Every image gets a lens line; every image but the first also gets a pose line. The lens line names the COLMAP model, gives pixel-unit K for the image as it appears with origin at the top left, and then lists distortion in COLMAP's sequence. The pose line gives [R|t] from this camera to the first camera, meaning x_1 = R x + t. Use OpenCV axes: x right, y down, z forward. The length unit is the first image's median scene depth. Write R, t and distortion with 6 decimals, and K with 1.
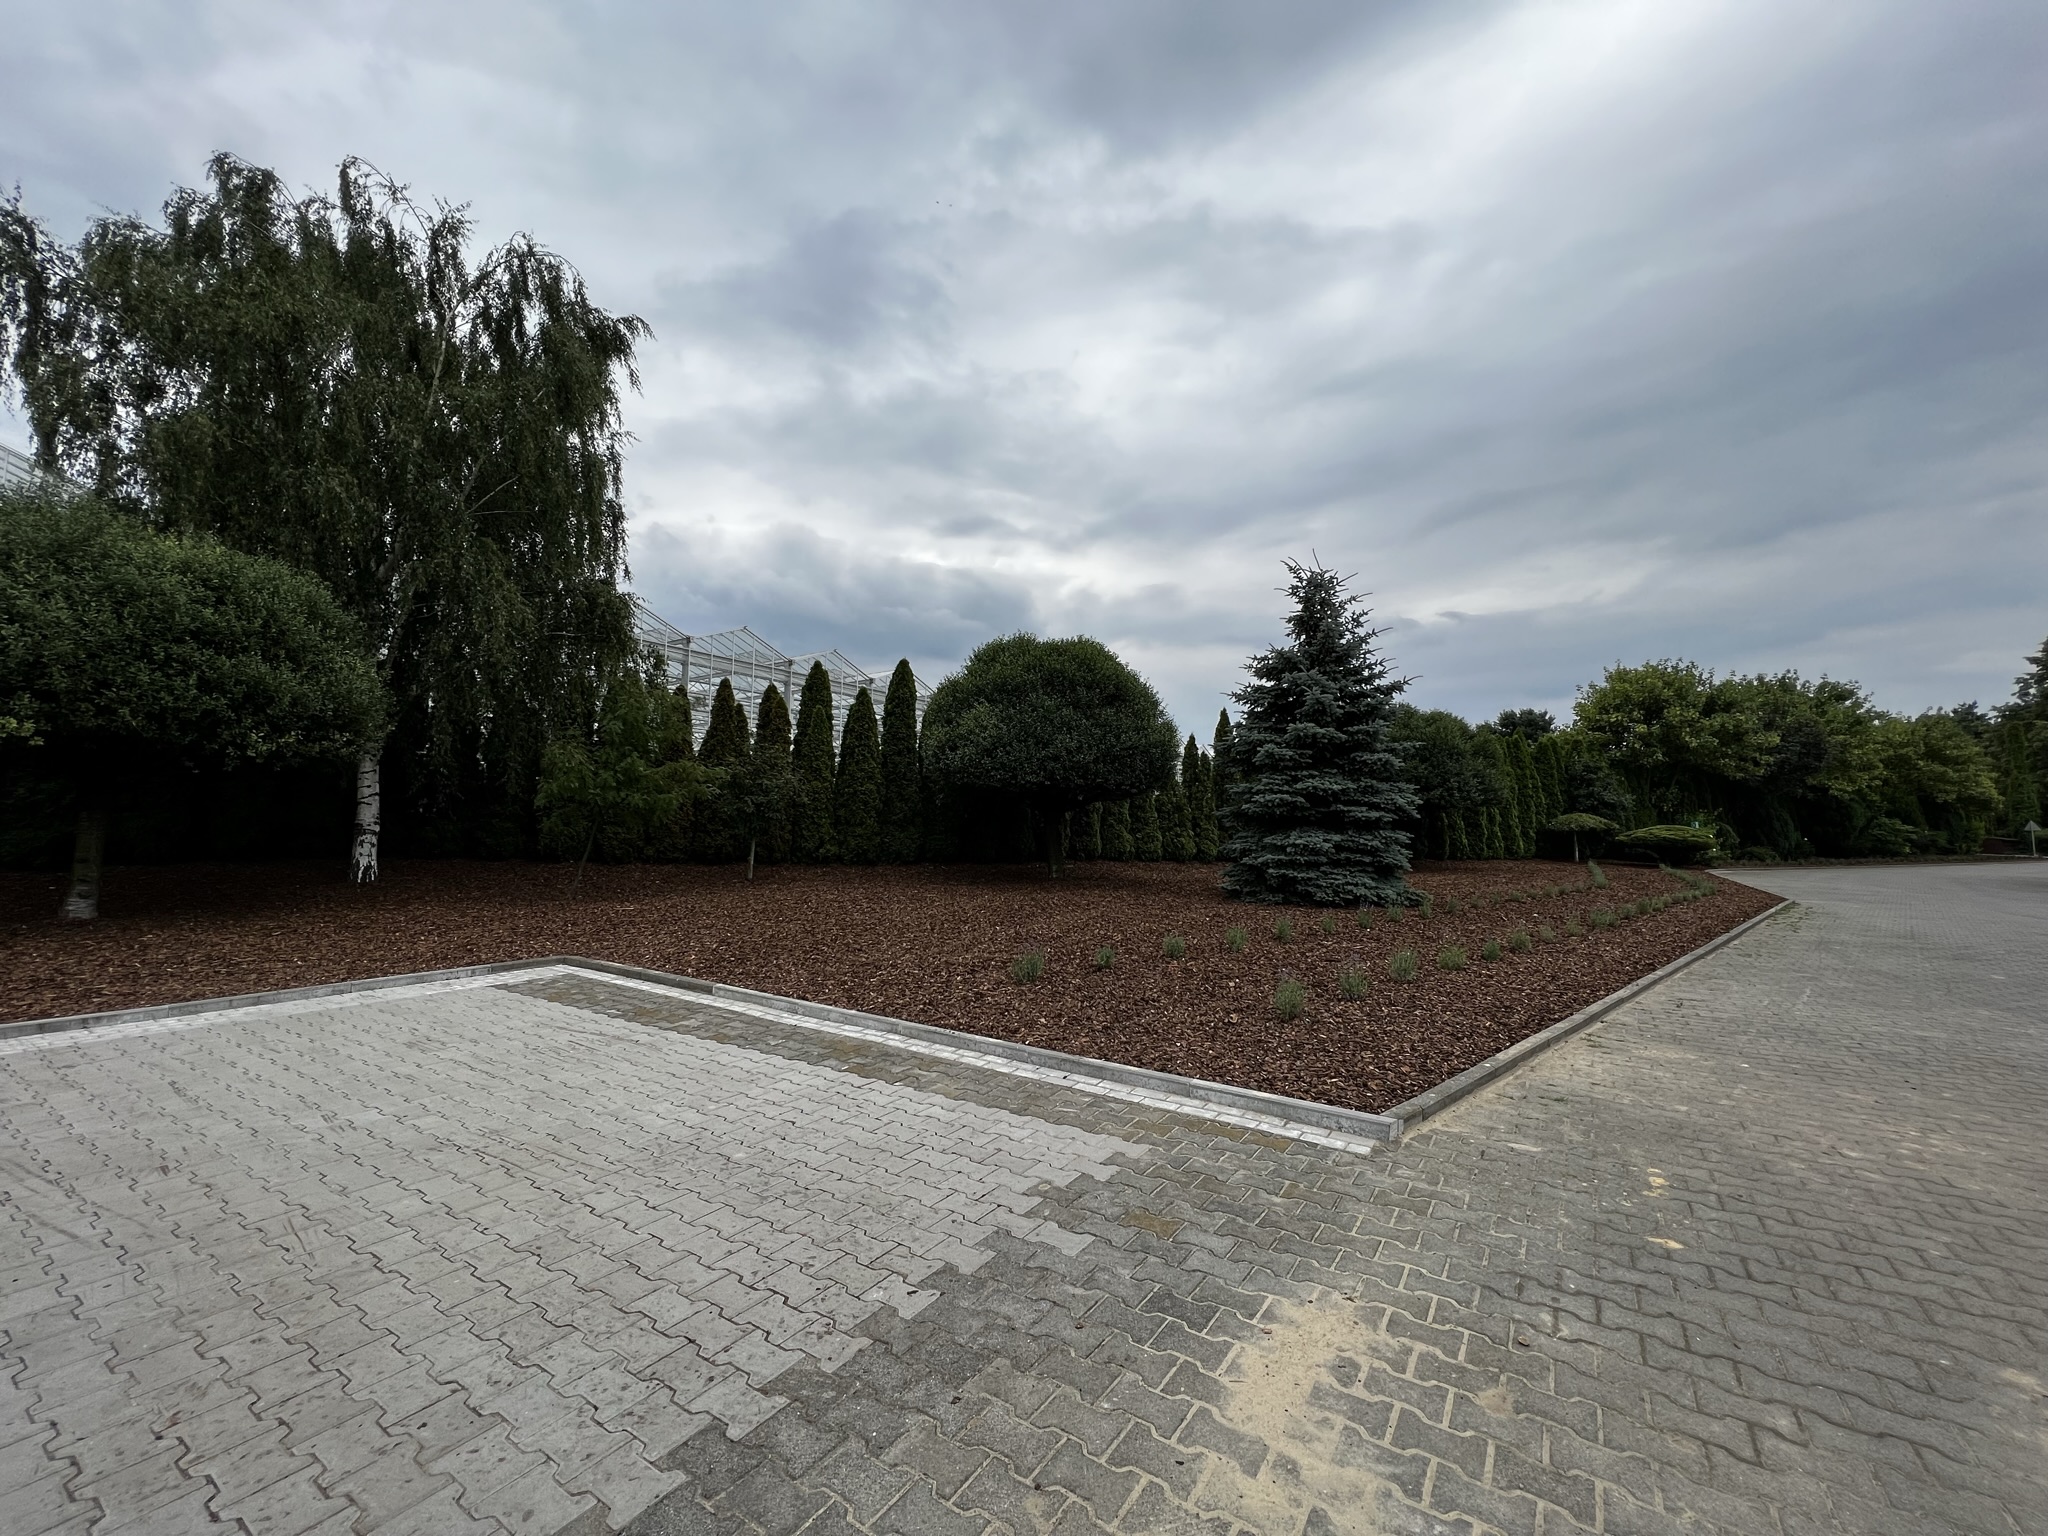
lens RADIAL K [[819.7, 0, 1033.9], [0, 819.7, 801.8], [0, 0, 1]] dist [-0.000973, -0.000173]
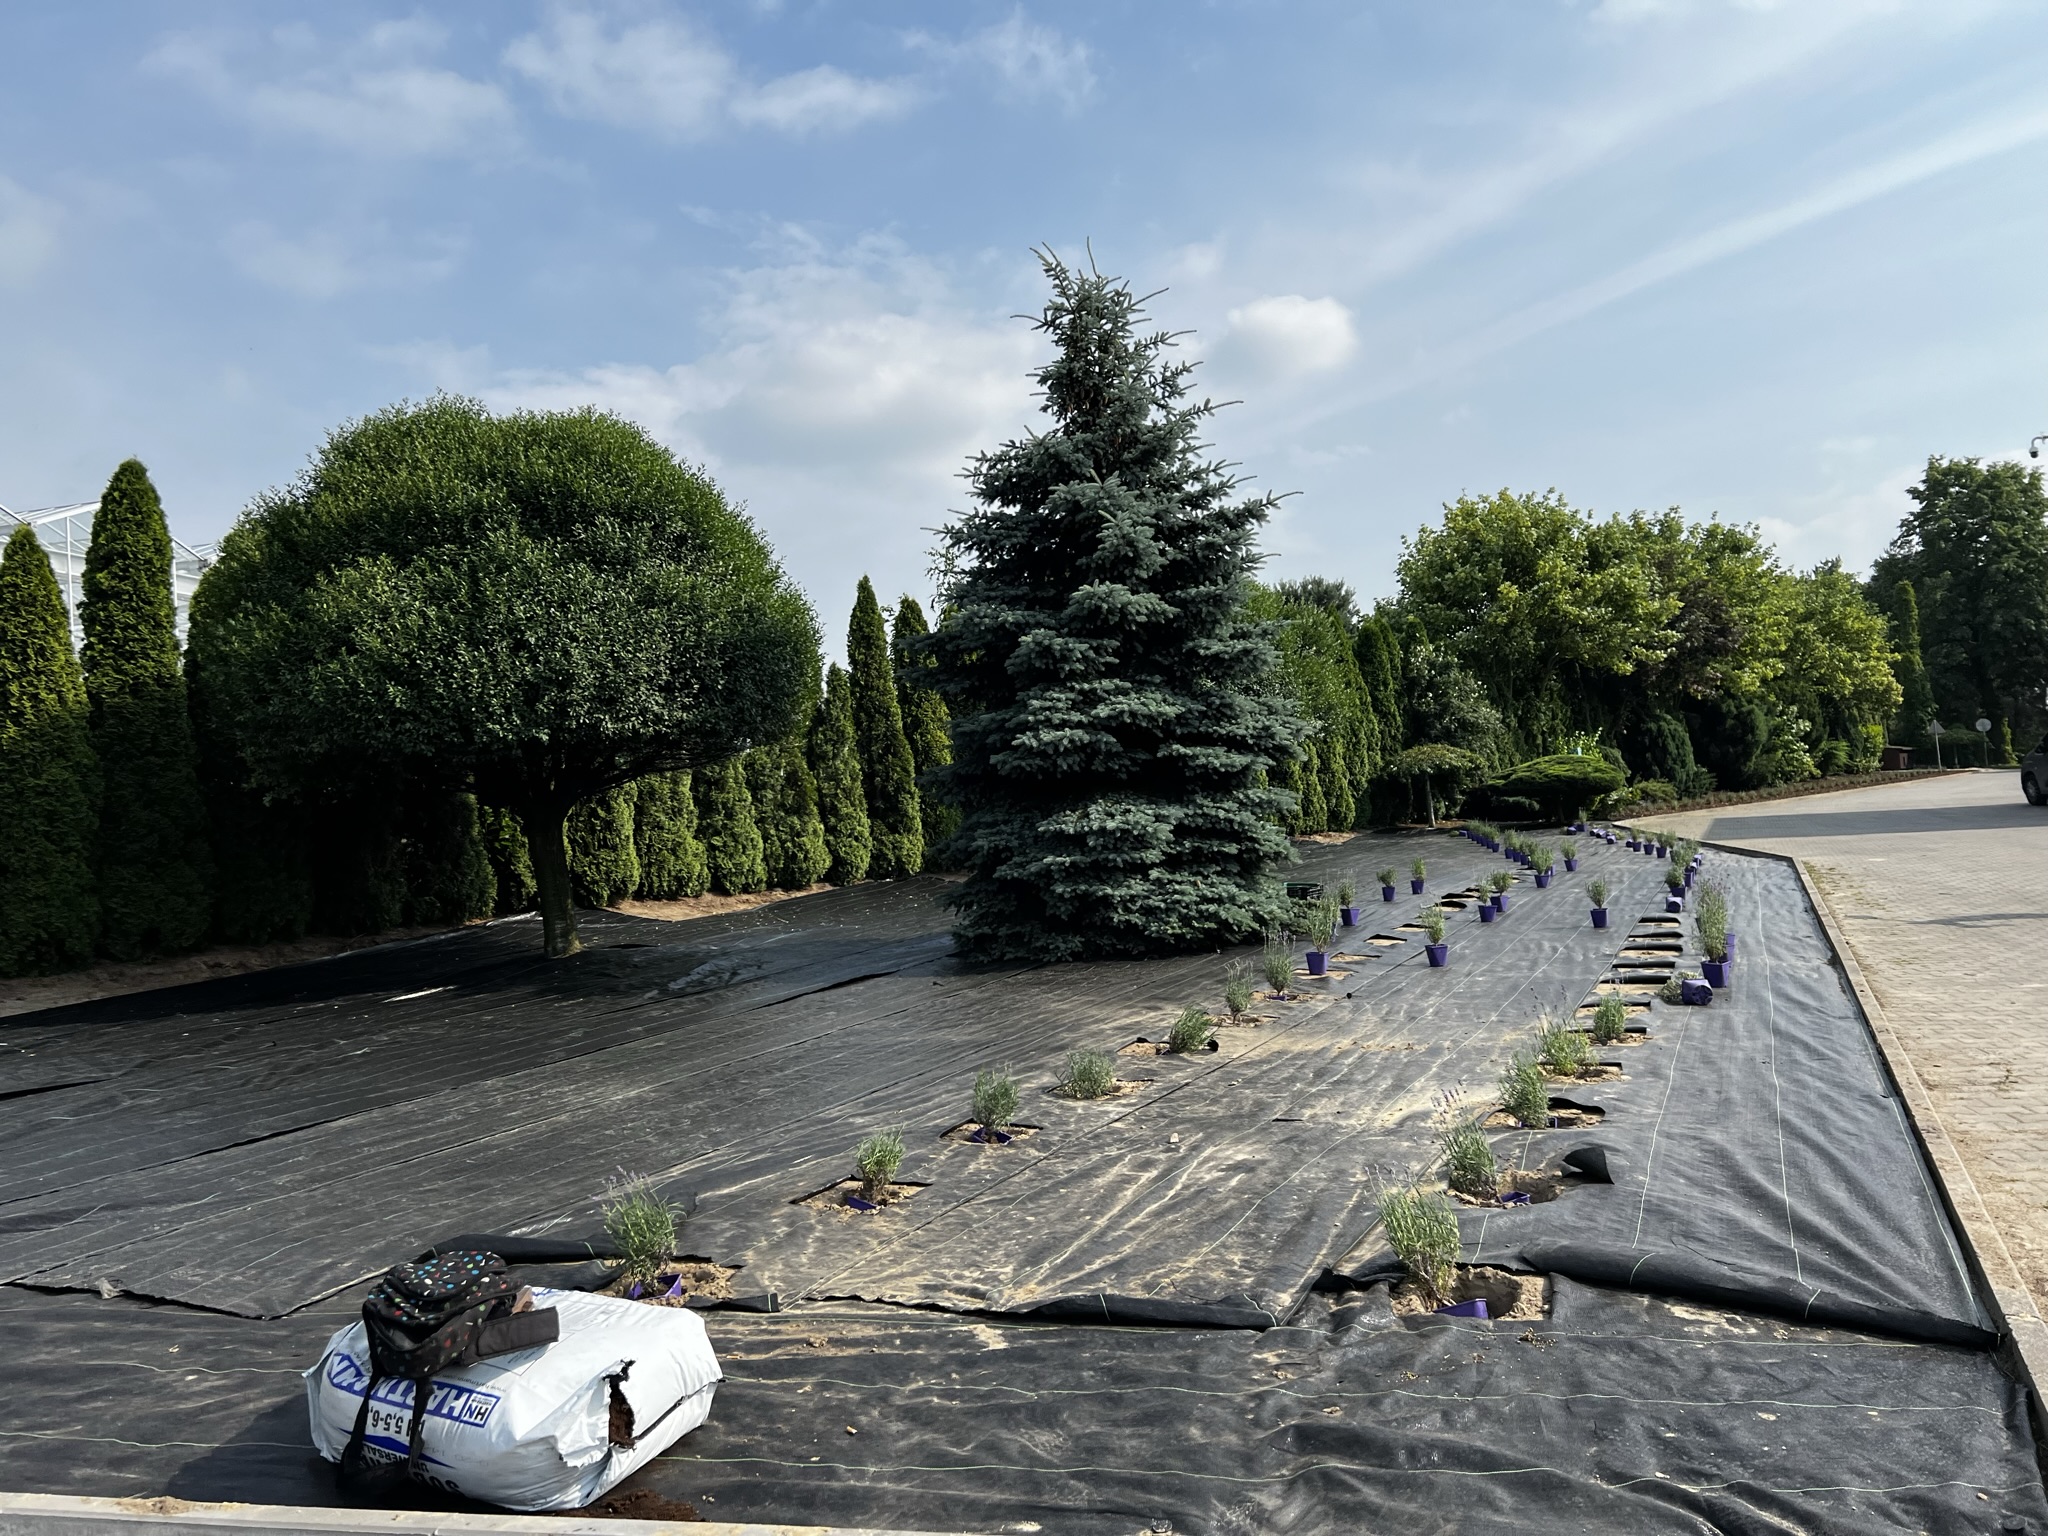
lens RADIAL K [[1531.5, 0, 1031.3], [0, 1531.5, 773.8], [0, 0, 1]] dist [0.104661, -0.153638]
pose [[0.925728, -0.065670, 0.372445, -0.056753], [0.065274, 0.997774, 0.013686, 0.002314], [-0.372514, 0.011641, 0.927953, 0.143977]]
